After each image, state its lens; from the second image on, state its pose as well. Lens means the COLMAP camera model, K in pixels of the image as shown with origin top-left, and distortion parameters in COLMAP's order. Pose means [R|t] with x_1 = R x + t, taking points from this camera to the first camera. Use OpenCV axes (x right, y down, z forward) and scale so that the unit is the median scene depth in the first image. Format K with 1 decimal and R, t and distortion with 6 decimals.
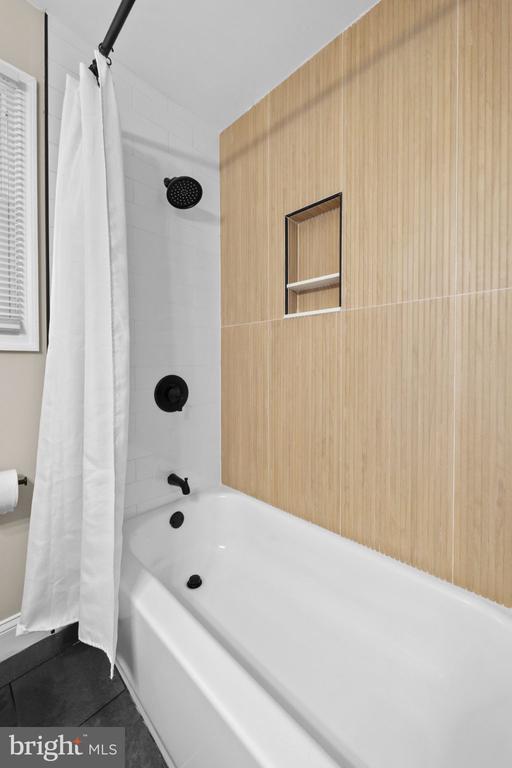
lens RADIAL K [[272.8, 0, 243.2], [0, 272.8, 371.9], [0, 0, 1]] dist [-0.001309, -0.000230]
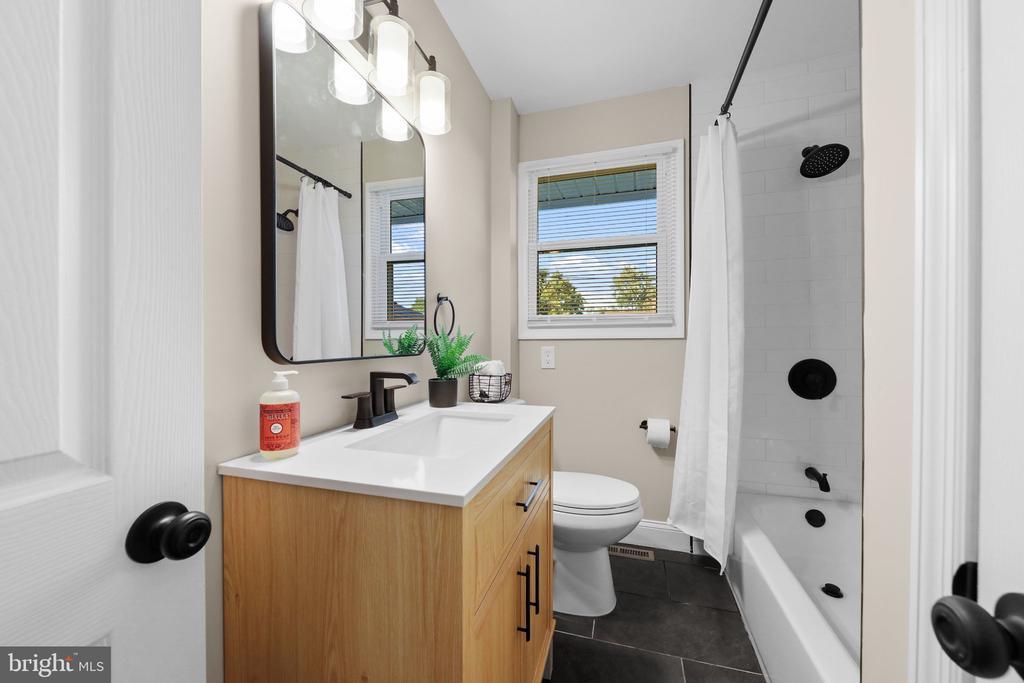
lens RADIAL K [[363.7, 0, 516.0], [0, 363.7, 345.0], [0, 0, 1]] dist [-0.001309, -0.000230]
pose [[0.431710, 0.000595, -0.902012, 0.615401], [-0.008203, 0.999961, -0.003267, -0.033708], [0.901975, 0.008810, 0.431698, -0.631911]]
